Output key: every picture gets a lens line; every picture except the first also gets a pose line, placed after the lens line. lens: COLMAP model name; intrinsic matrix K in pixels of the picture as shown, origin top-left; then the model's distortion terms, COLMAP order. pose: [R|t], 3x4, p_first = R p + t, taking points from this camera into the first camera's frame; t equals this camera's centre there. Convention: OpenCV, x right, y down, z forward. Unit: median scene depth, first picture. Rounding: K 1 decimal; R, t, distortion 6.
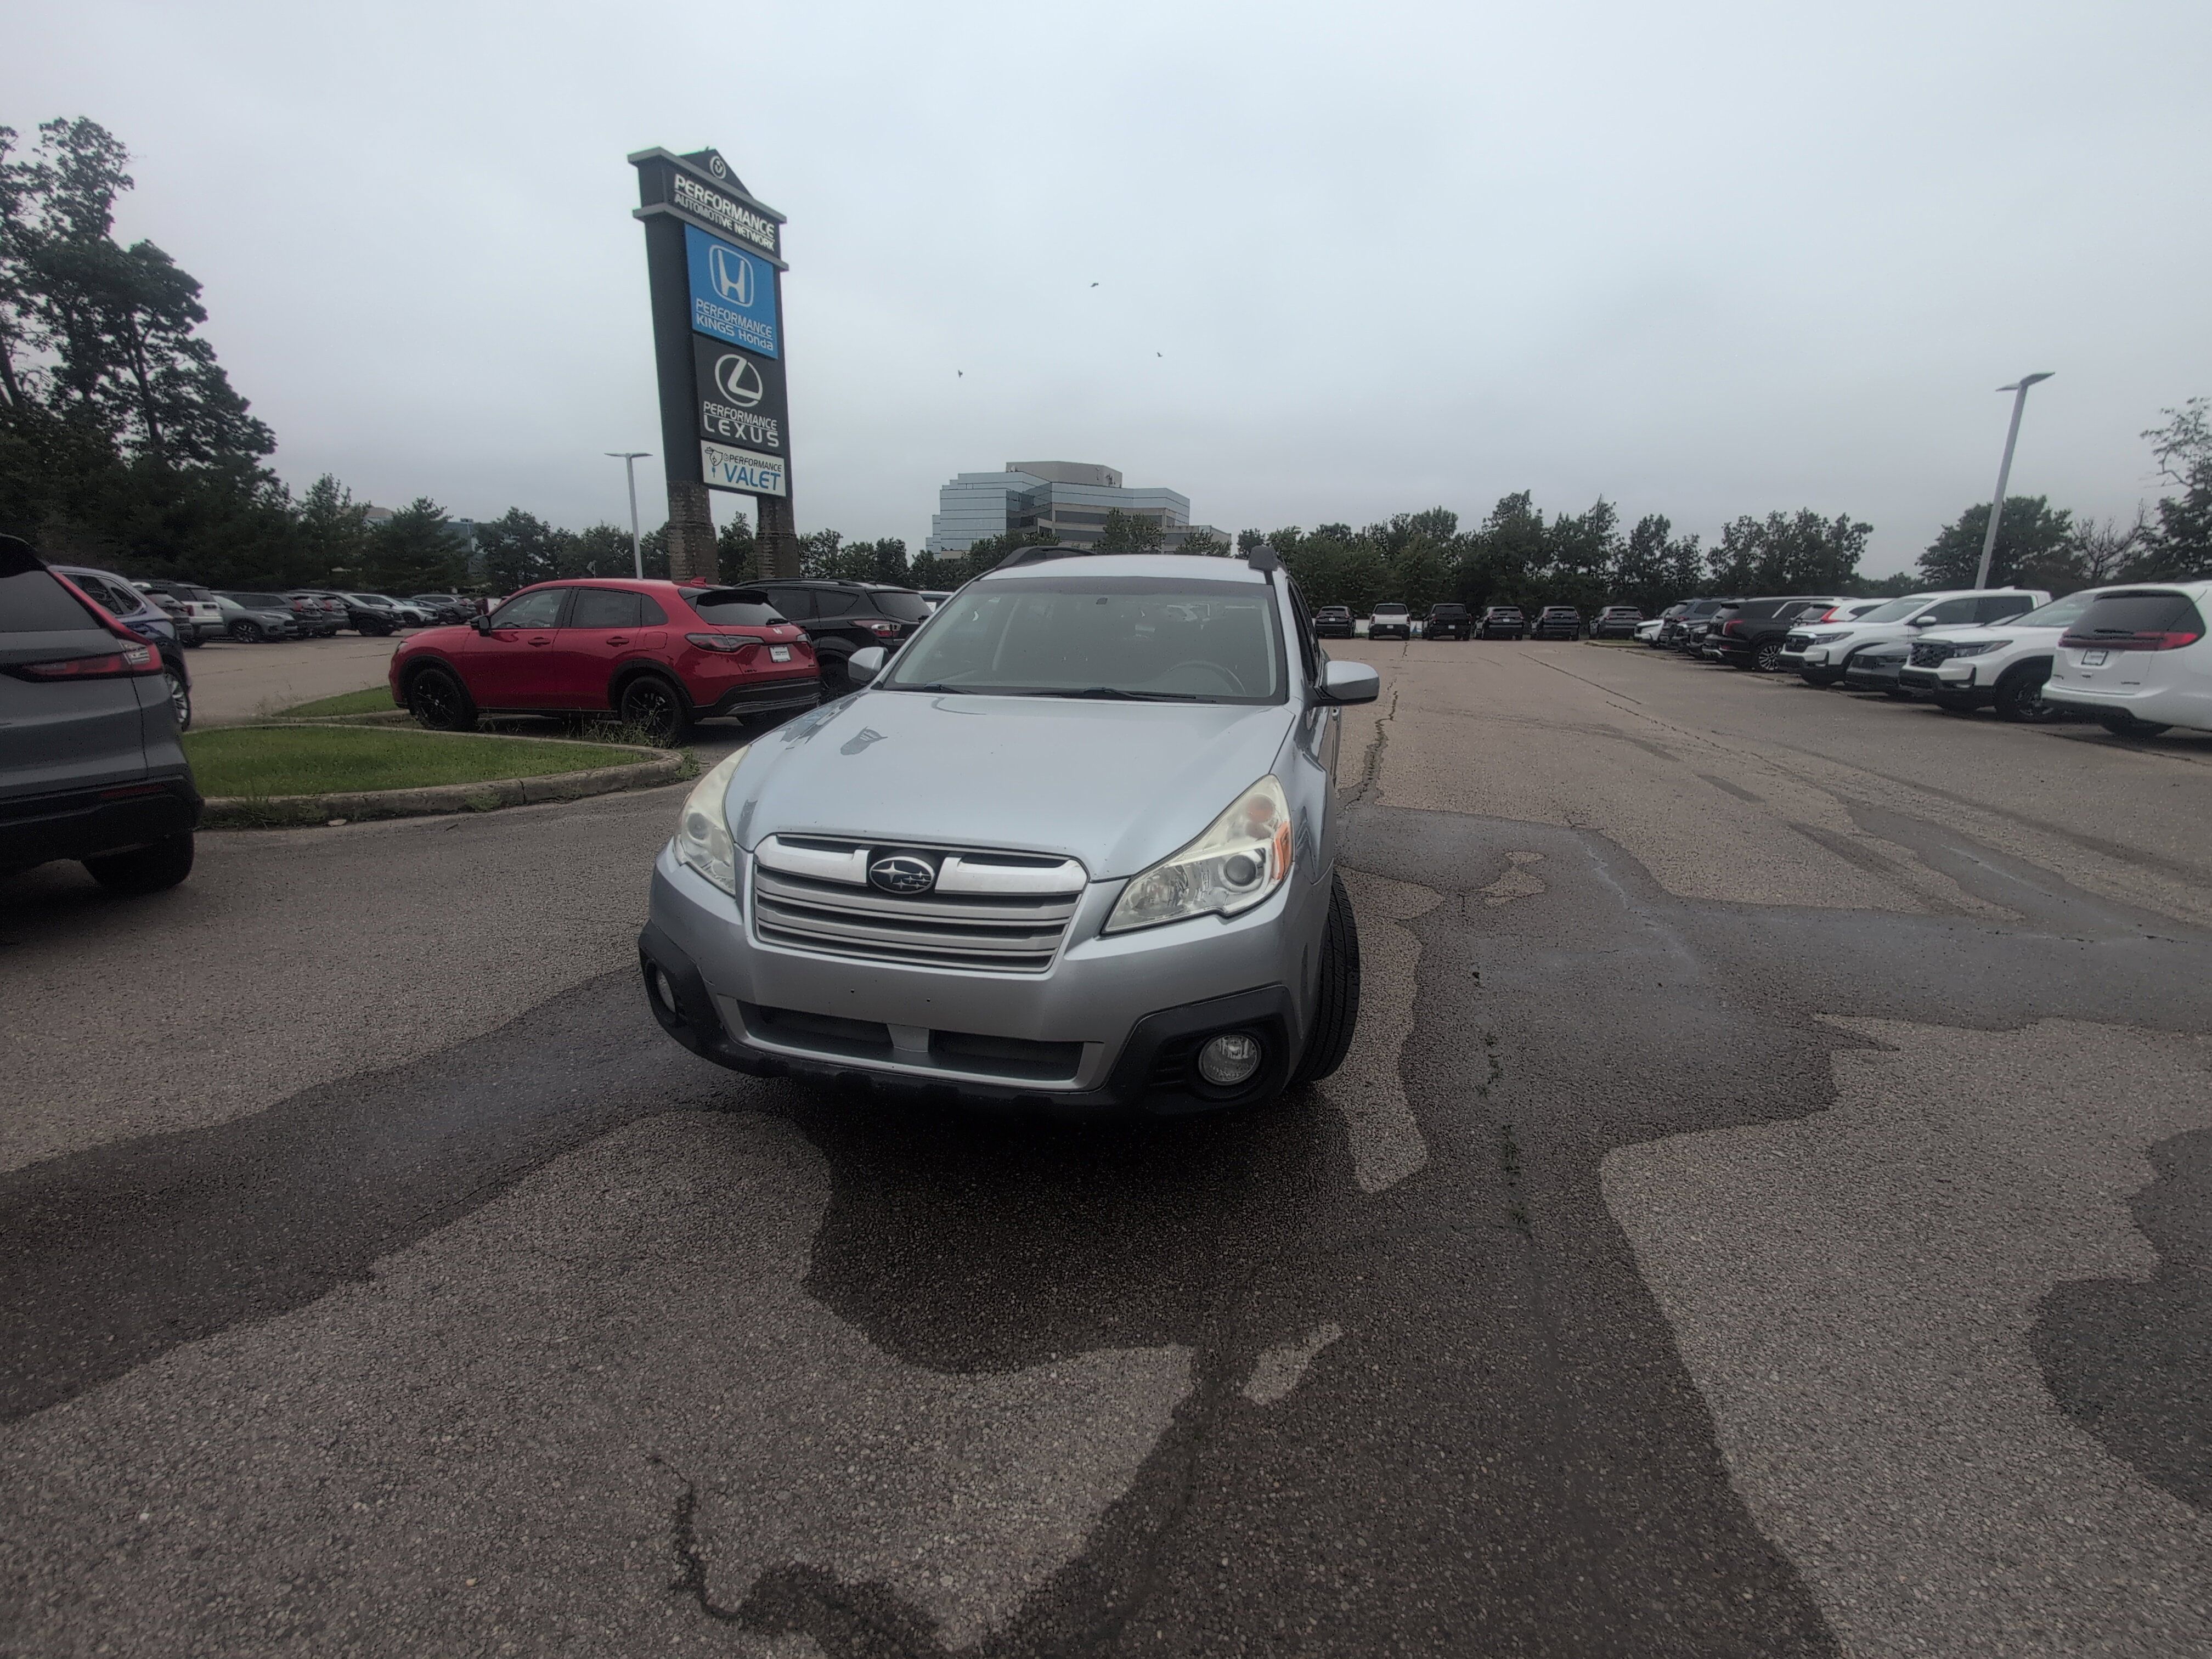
lens RADIAL K [[940.8, 0, 1104.9], [0, 940.8, 831.8], [0, 0, 1]] dist [-0.001223, 0.000629]
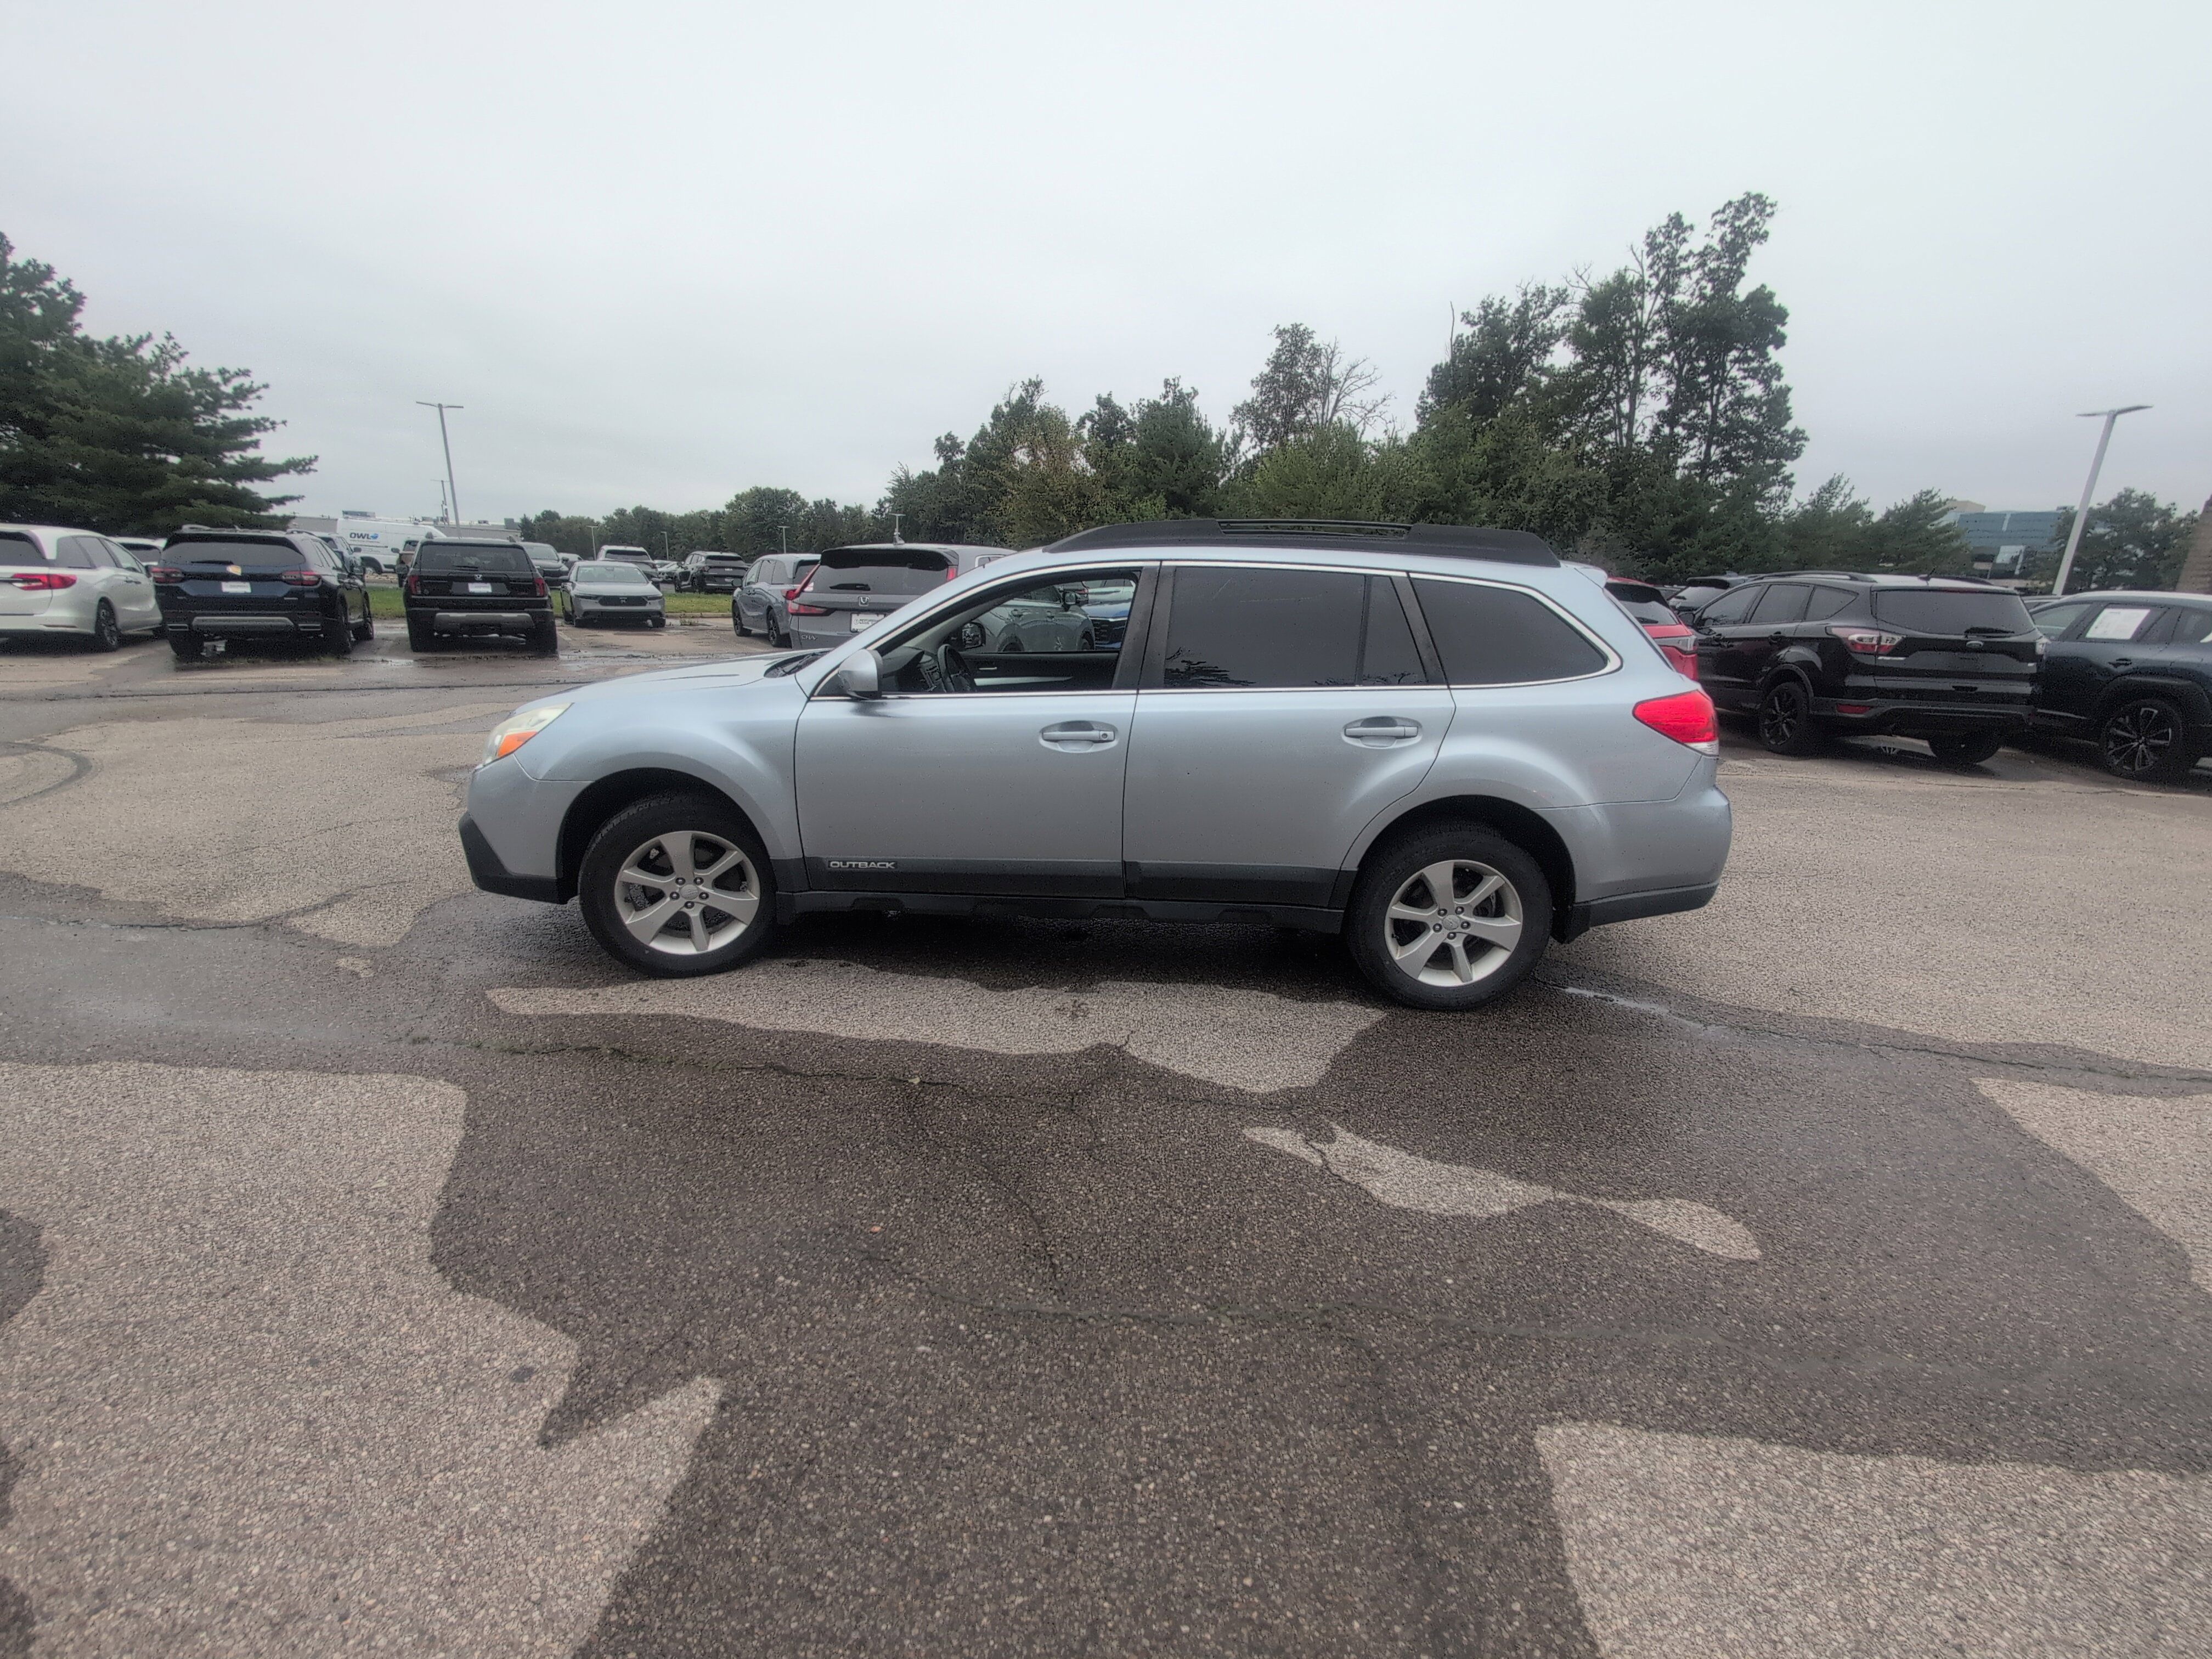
lens RADIAL K [[940.8, 0, 1104.9], [0, 940.8, 830.1], [0, 0, 1]] dist [-0.001223, 0.000629]
pose [[0.211877, 0.253355, -0.943885, 0.095377], [-0.253533, 0.946996, 0.197279, -0.019873], [0.943838, 0.197507, 0.264880, 0.078751]]
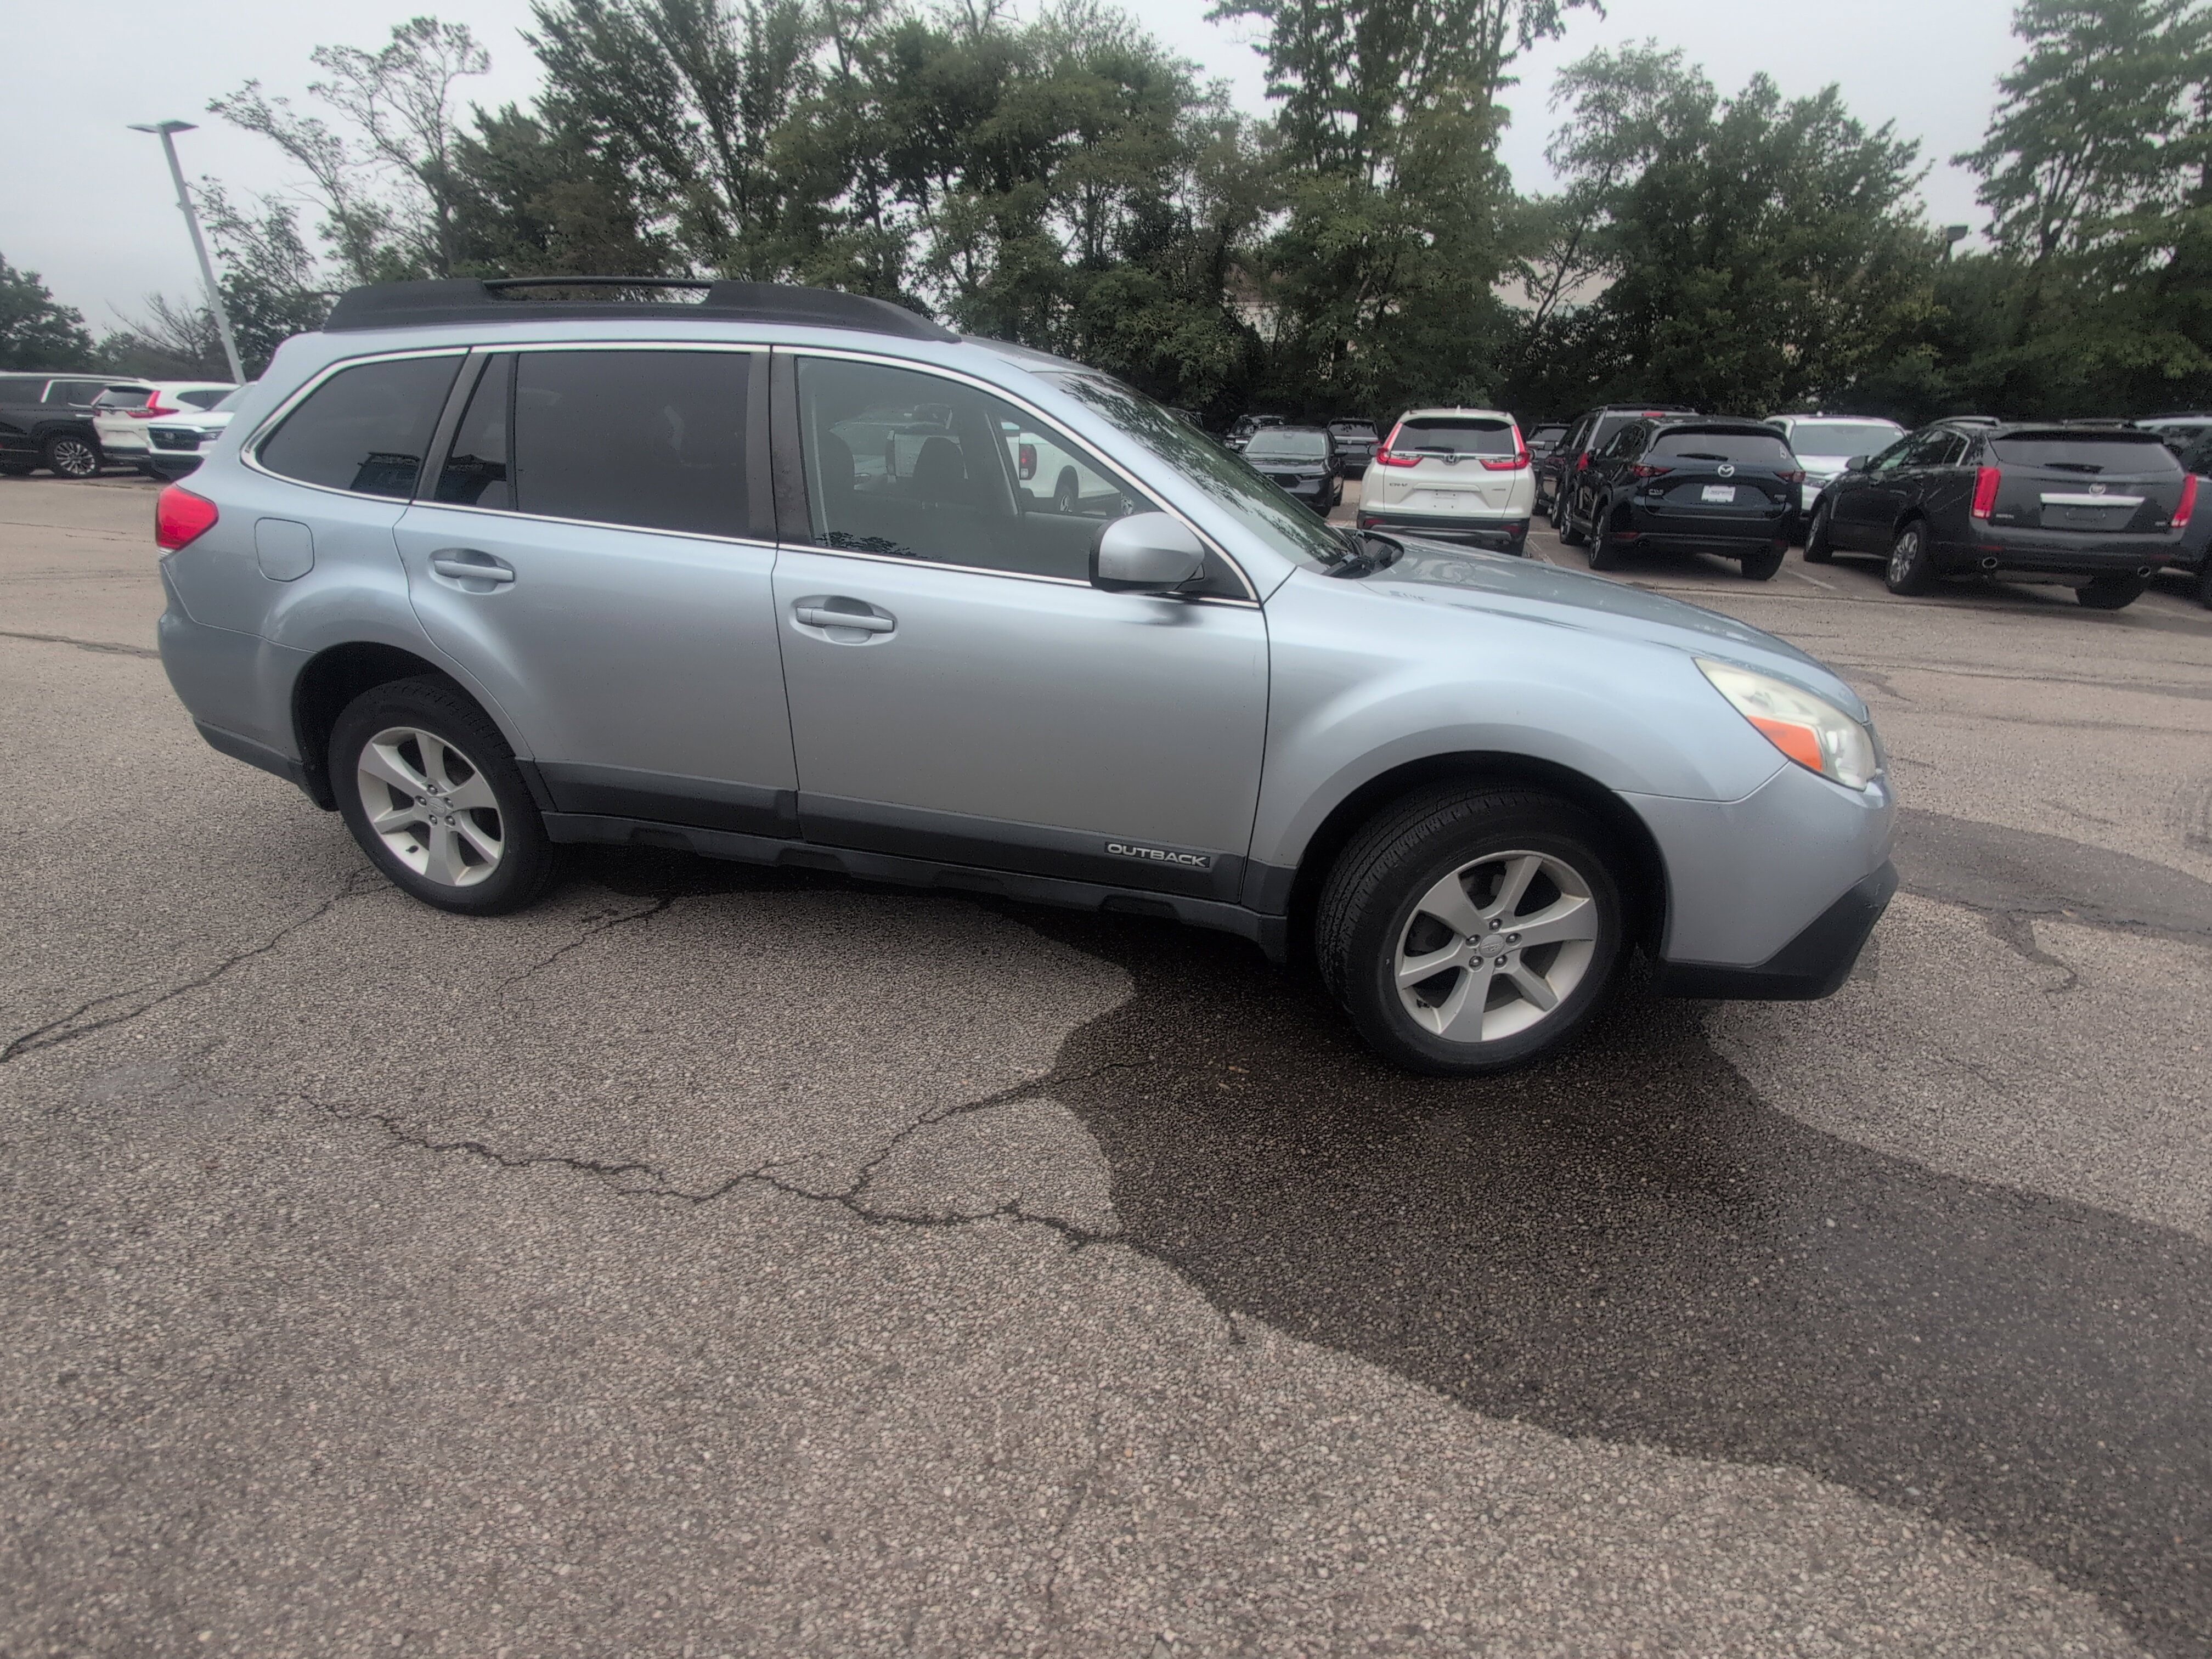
lens RADIAL K [[940.8, 0, 1105.5], [0, 940.8, 833.4], [0, 0, 1]] dist [-0.001223, 0.000629]
pose [[-0.008793, -0.400842, 0.916105, -0.067396], [0.202617, 0.896422, 0.394174, -0.021458], [-0.979219, 0.189084, 0.073335, 0.089274]]
